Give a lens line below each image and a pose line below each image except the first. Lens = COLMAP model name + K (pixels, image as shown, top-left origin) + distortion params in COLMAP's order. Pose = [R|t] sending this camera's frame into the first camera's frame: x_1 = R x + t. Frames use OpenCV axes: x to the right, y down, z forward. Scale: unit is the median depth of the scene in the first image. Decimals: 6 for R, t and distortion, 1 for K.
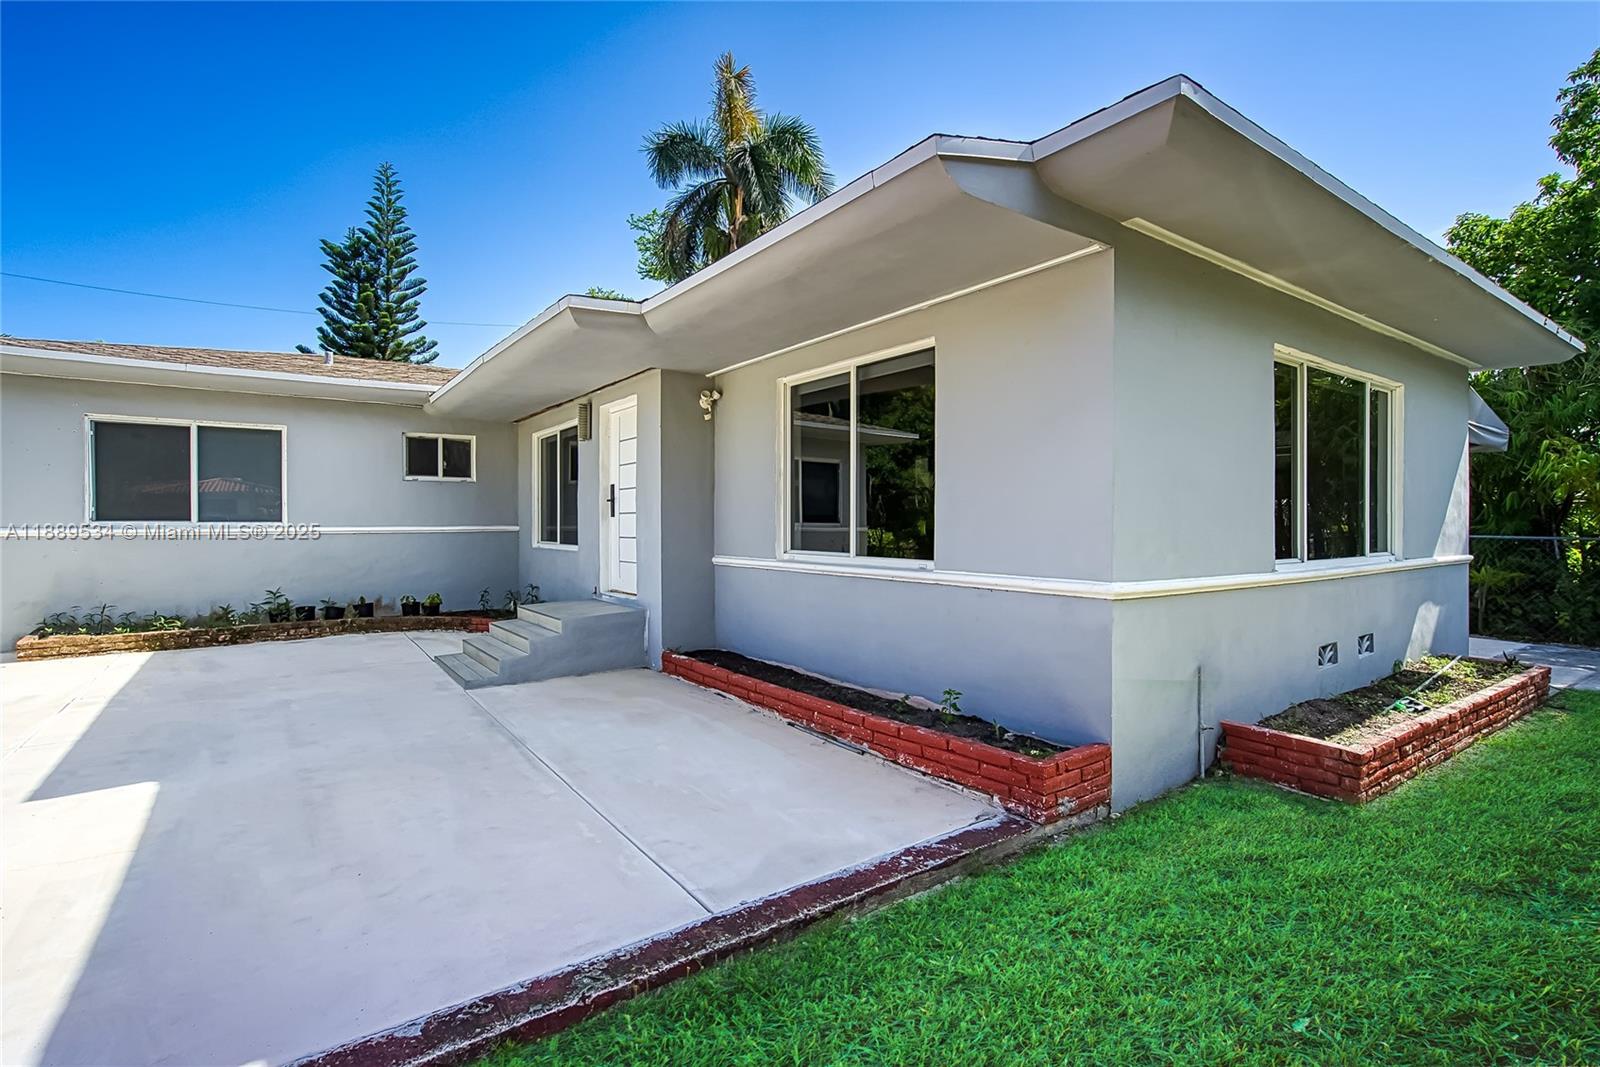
lens RADIAL K [[754.8, 0, 800.0], [0, 754.8, 533.5], [0, 0, 1]] dist [-0.000274, 0.000100]
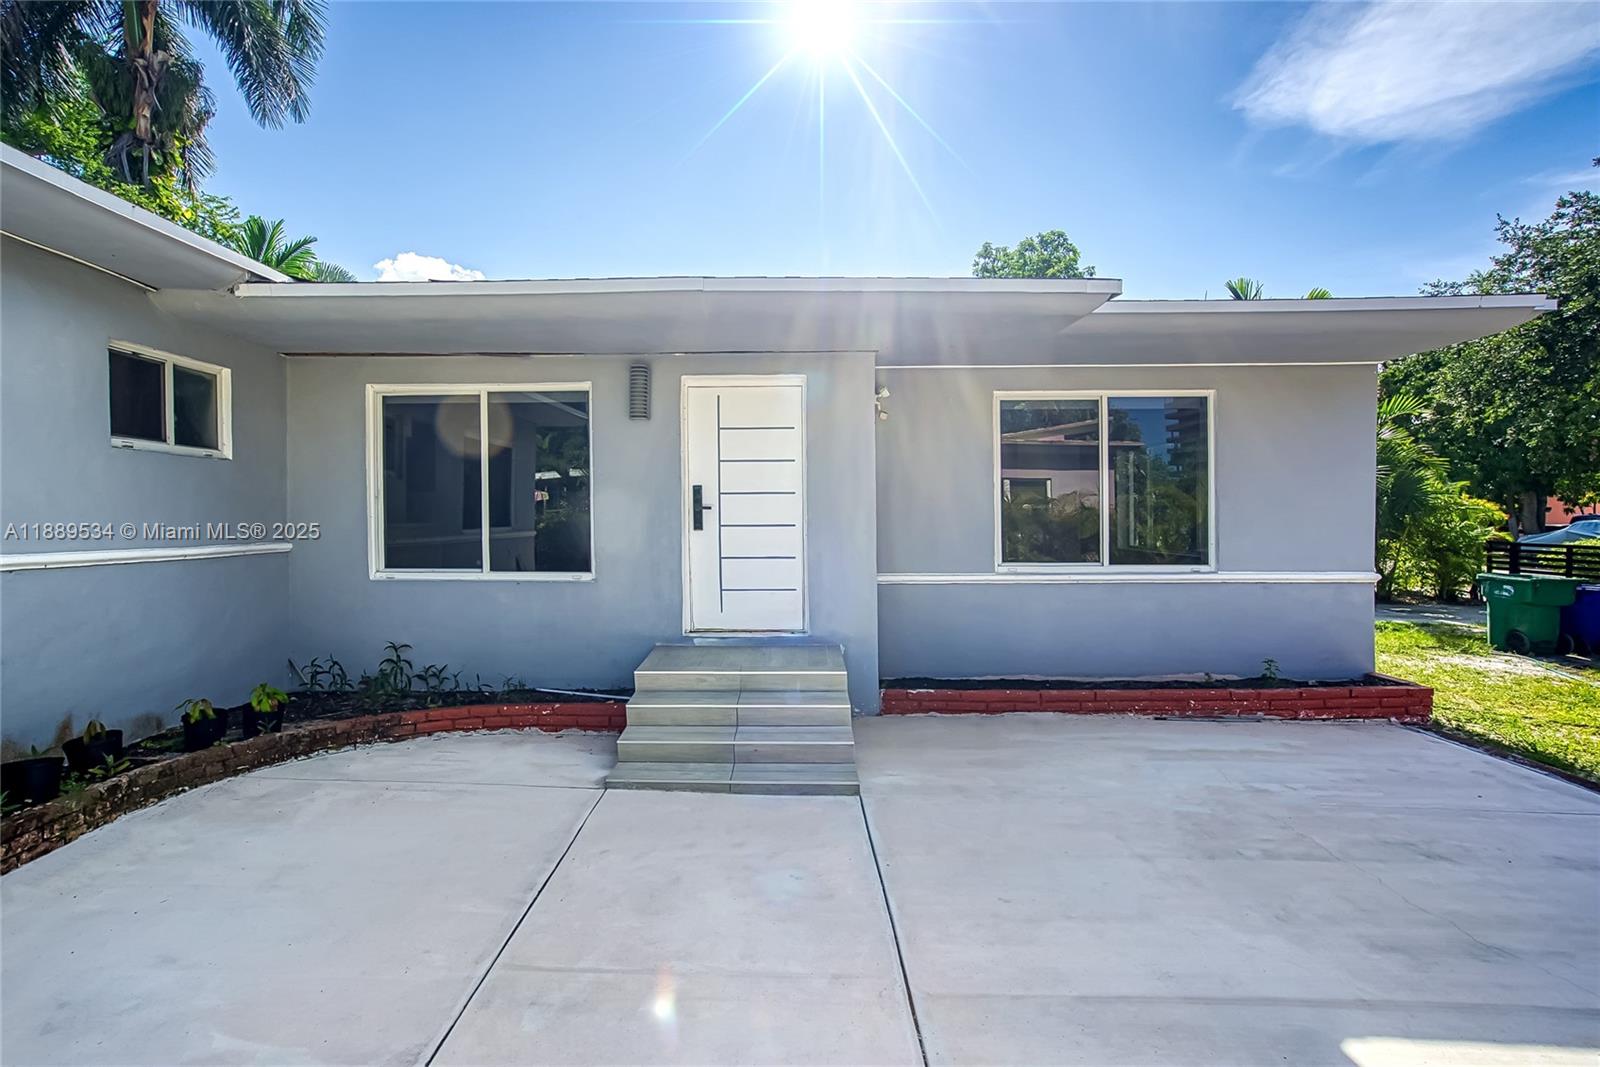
lens RADIAL K [[721.4, 0, 800.0], [0, 721.4, 533.5], [0, 0, 1]] dist [0.007019, 0.000461]
pose [[0.598884, -0.007819, 0.800798, -0.824938], [0.014129, 0.999900, -0.000803, -0.017234], [-0.800711, 0.011796, 0.598934, 0.553820]]
